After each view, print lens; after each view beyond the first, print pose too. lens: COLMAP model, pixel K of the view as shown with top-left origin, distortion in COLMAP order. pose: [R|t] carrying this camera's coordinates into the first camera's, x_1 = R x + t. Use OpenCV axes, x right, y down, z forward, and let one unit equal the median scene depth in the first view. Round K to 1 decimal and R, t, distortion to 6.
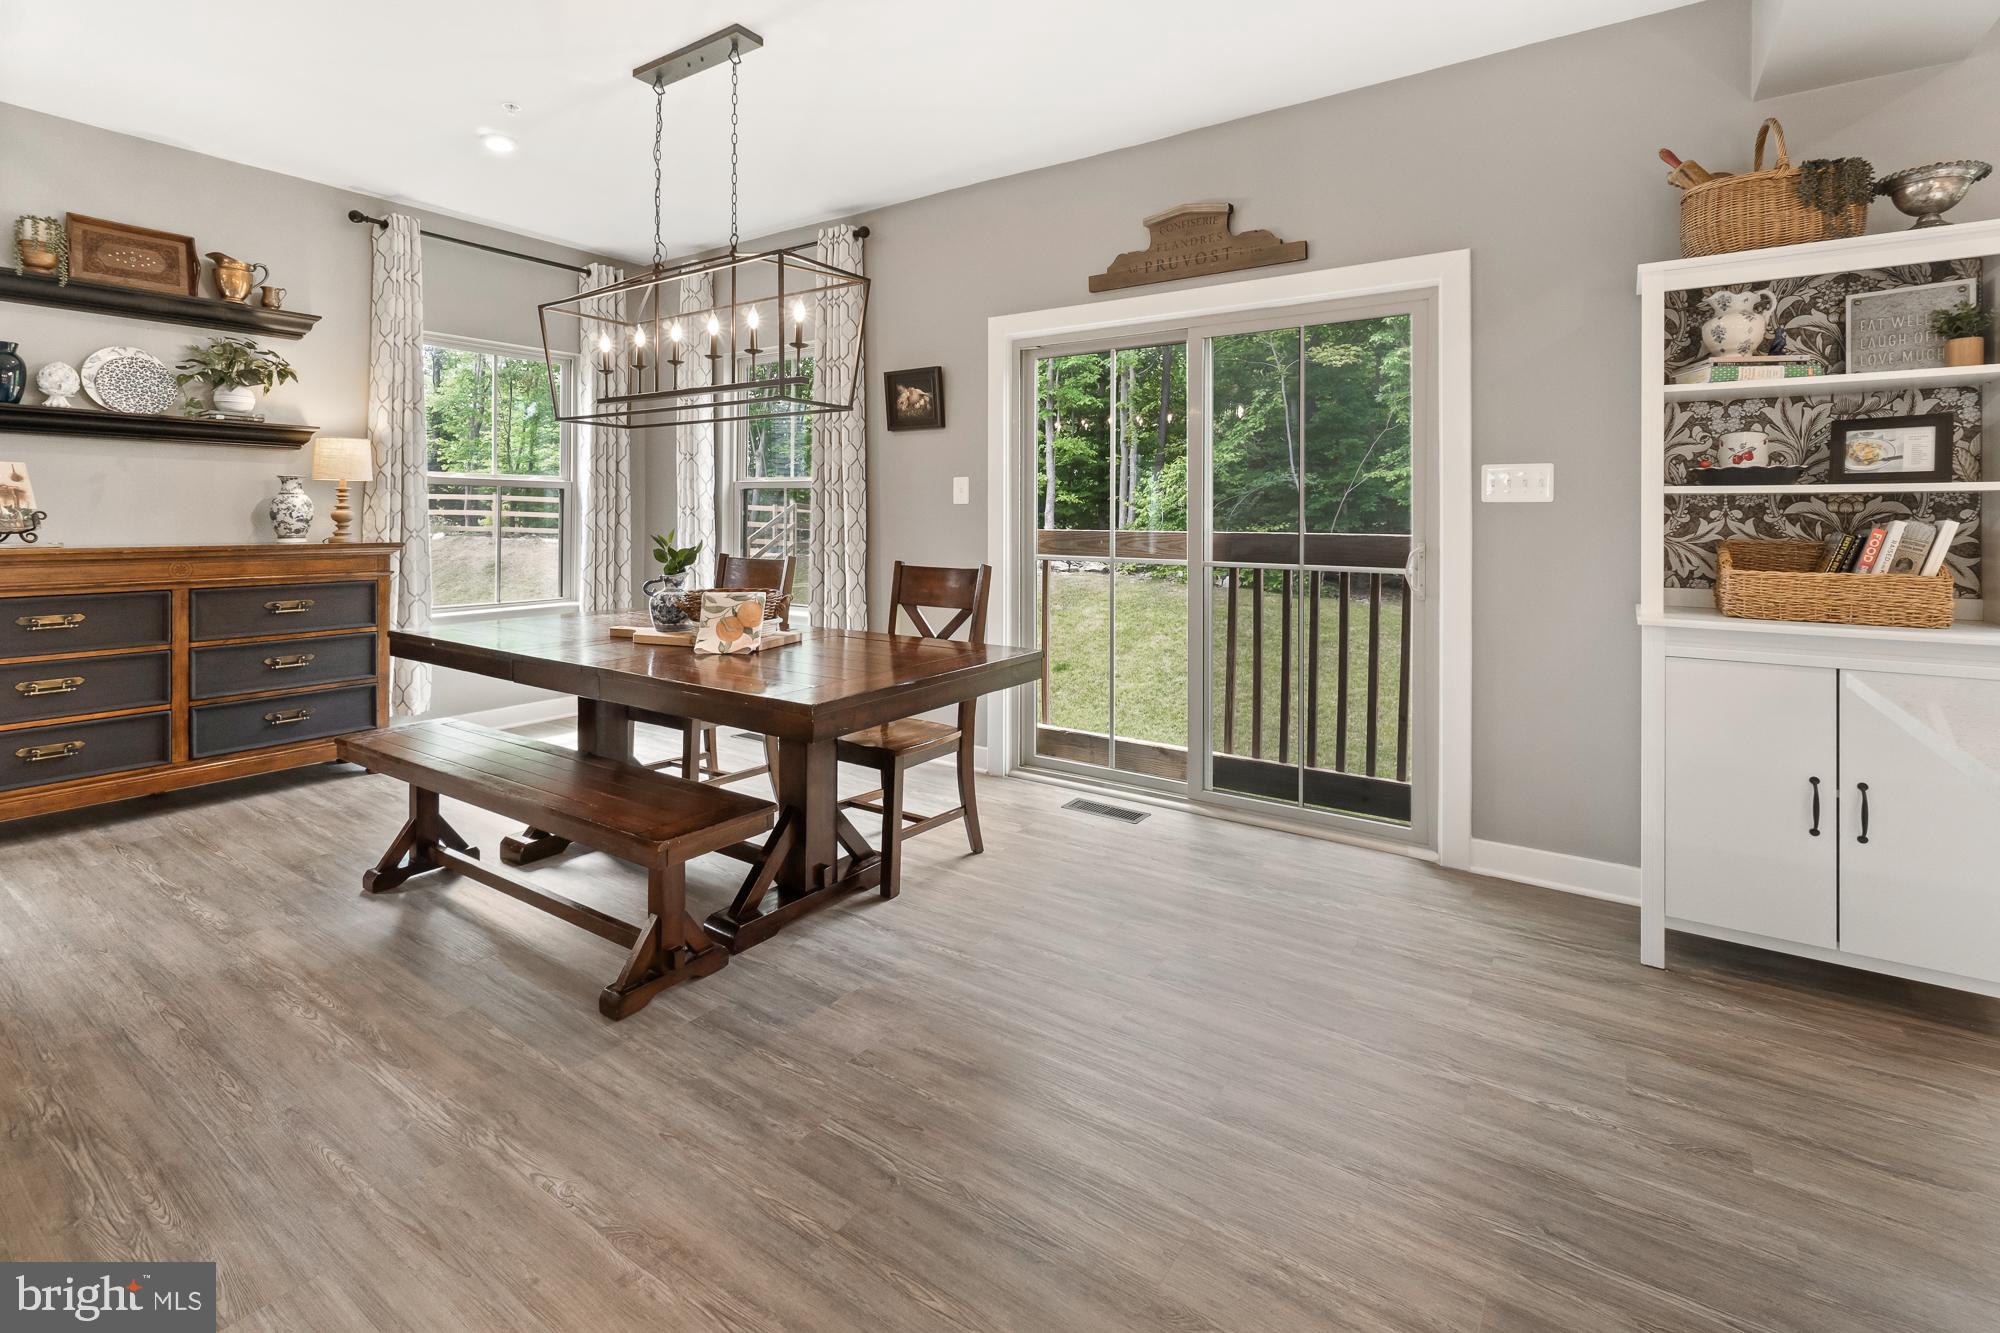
lens RADIAL K [[904.4, 0, 1004.5], [0, 904.4, 512.5], [0, 0, 1]] dist [-0.005147, 0.003450]
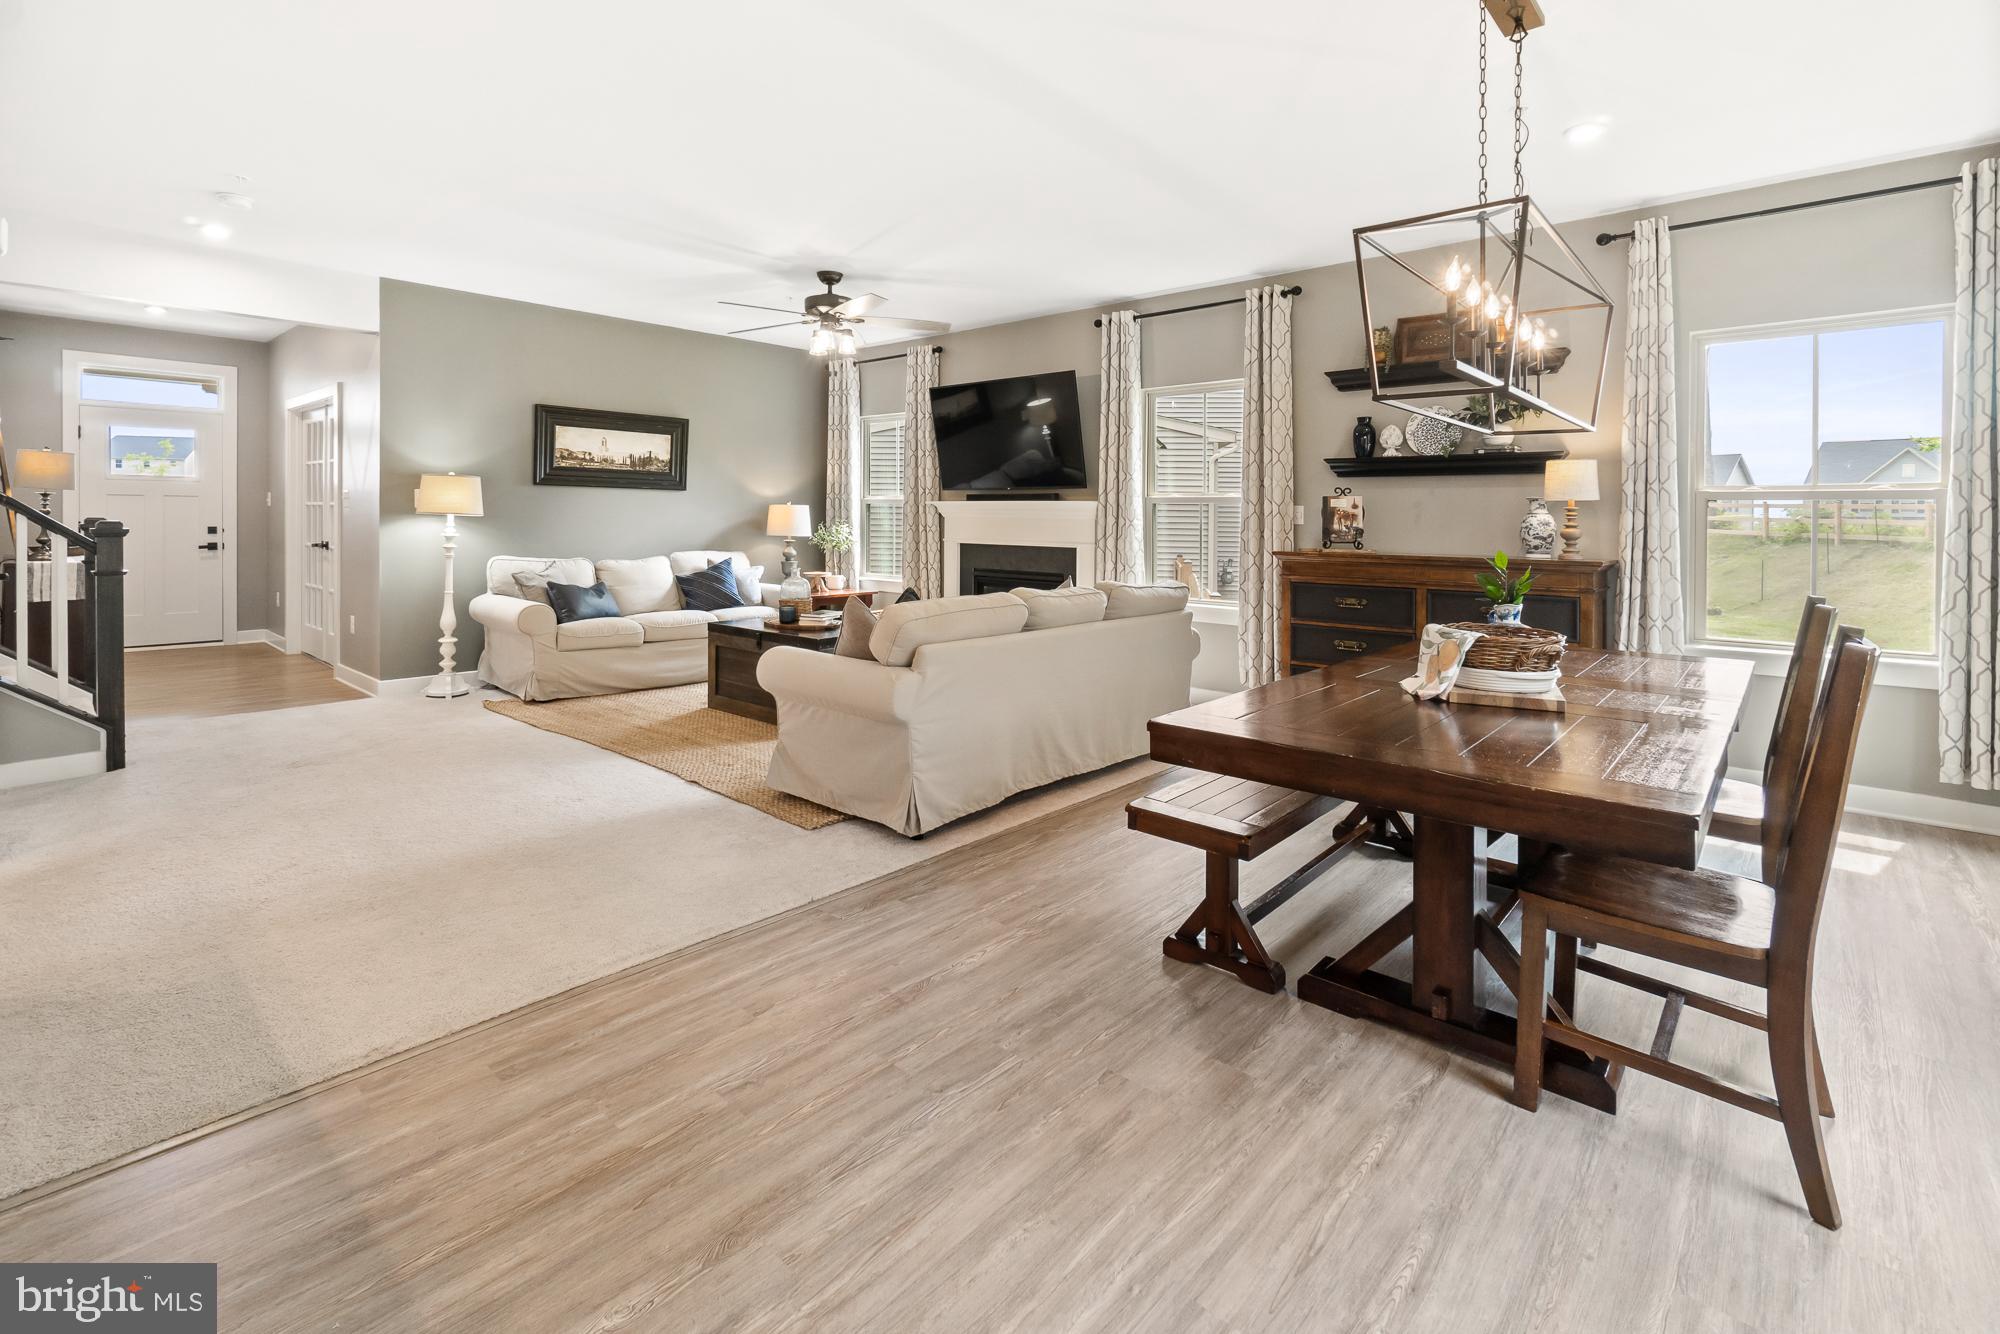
lens RADIAL K [[904.4, 0, 987.1], [0, 904.4, 541.9], [0, 0, 1]] dist [-0.005147, 0.003450]
pose [[-0.136115, 0.018049, -0.990529, 0.497332], [-0.003972, 0.999816, 0.018764, -0.005237], [0.990685, 0.006488, -0.136019, 0.585434]]
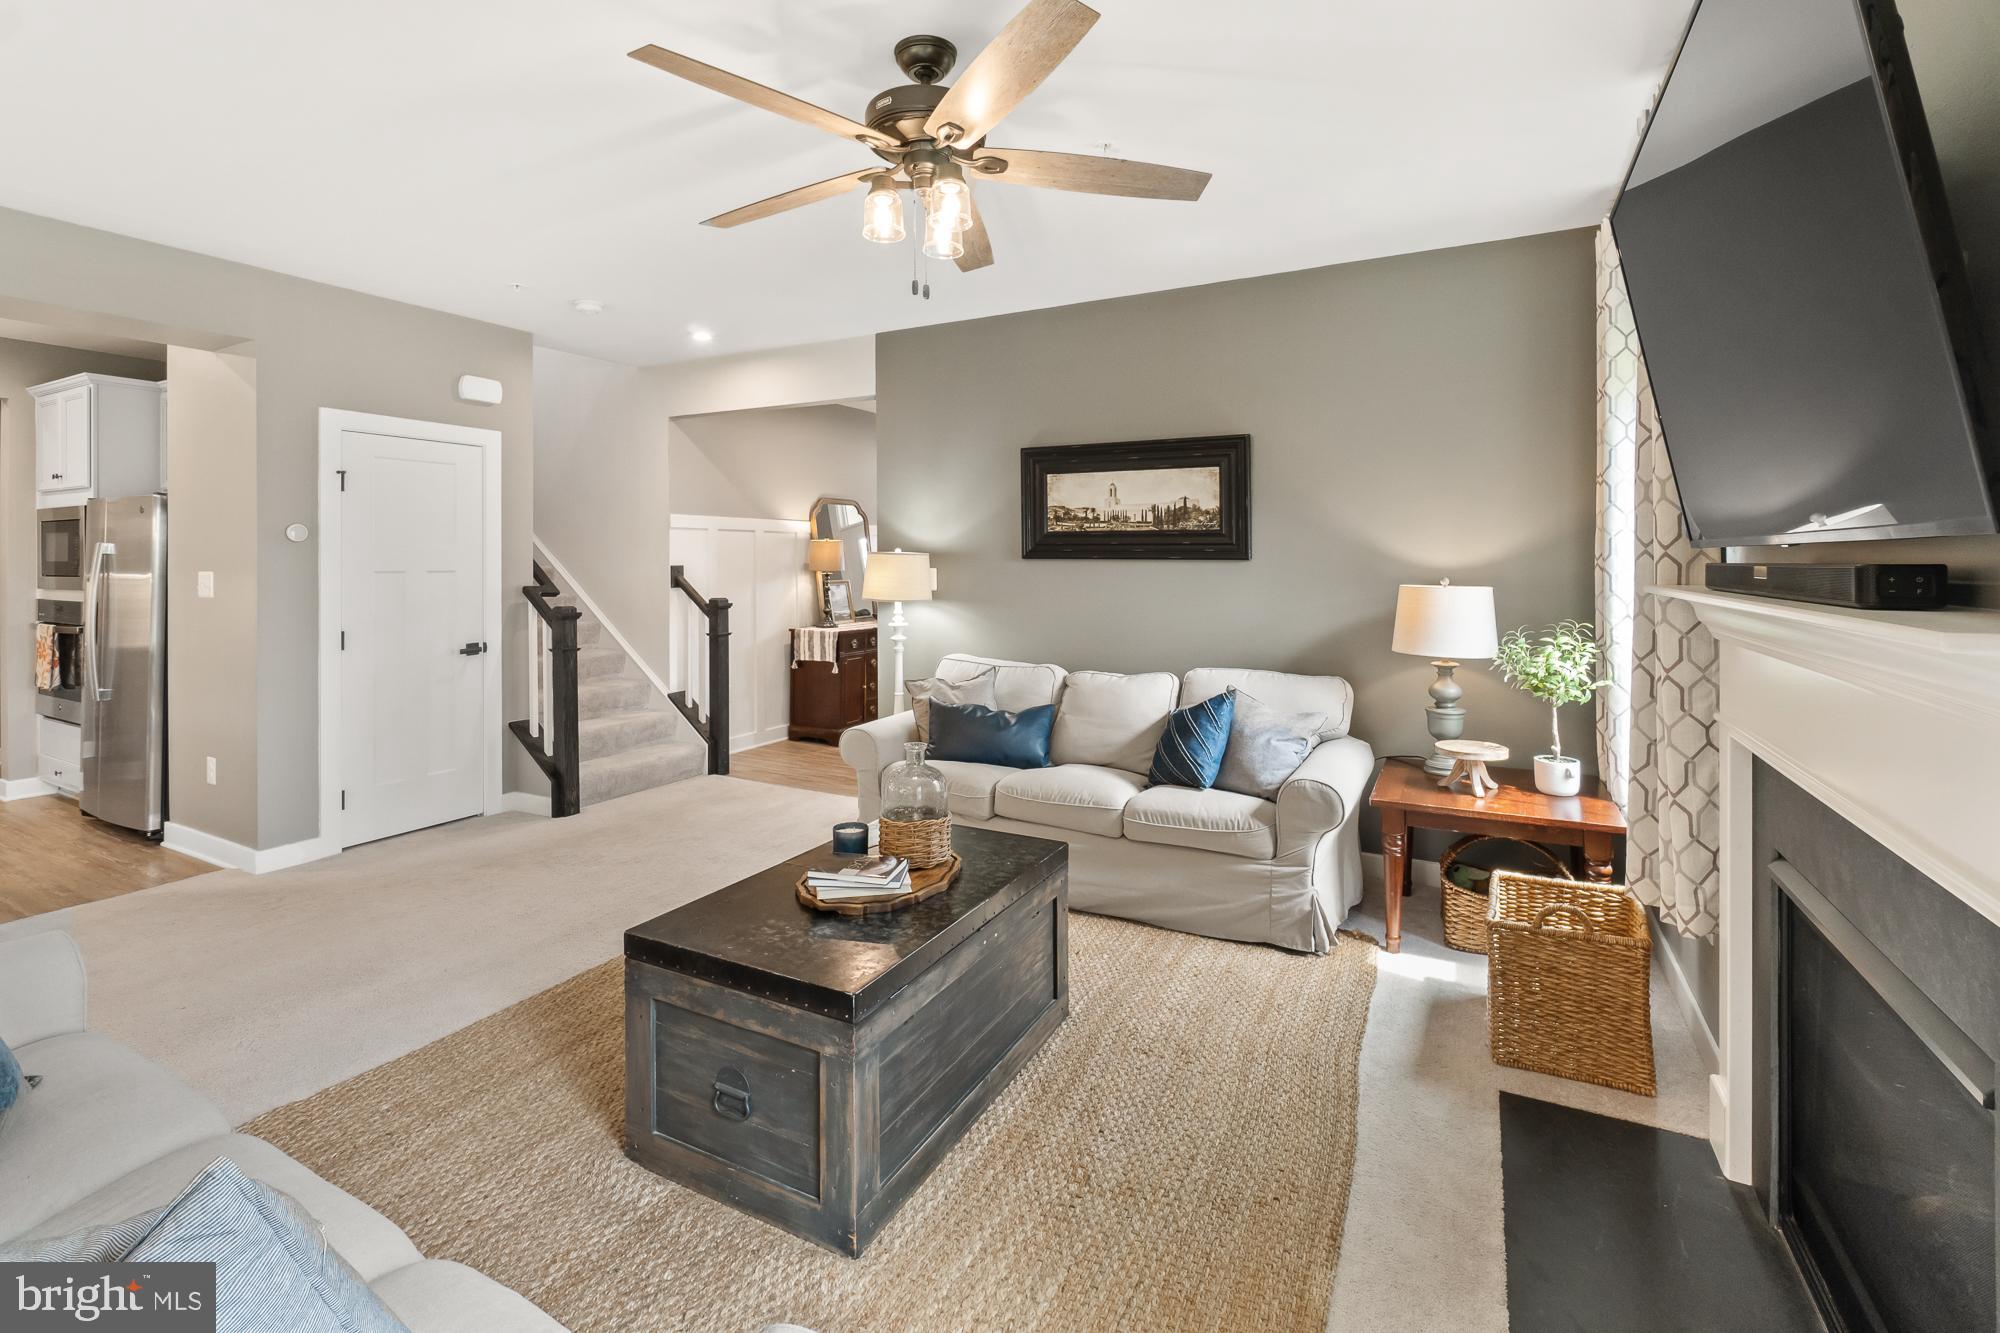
lens RADIAL K [[904.4, 0, 979.9], [0, 904.4, 557.2], [0, 0, 1]] dist [-0.005147, 0.003450]
pose [[-0.994606, -0.009603, -0.103277, -1.098991], [-0.008230, 0.999872, -0.013712, -0.070068], [0.103395, -0.012788, -0.994558, 0.764727]]
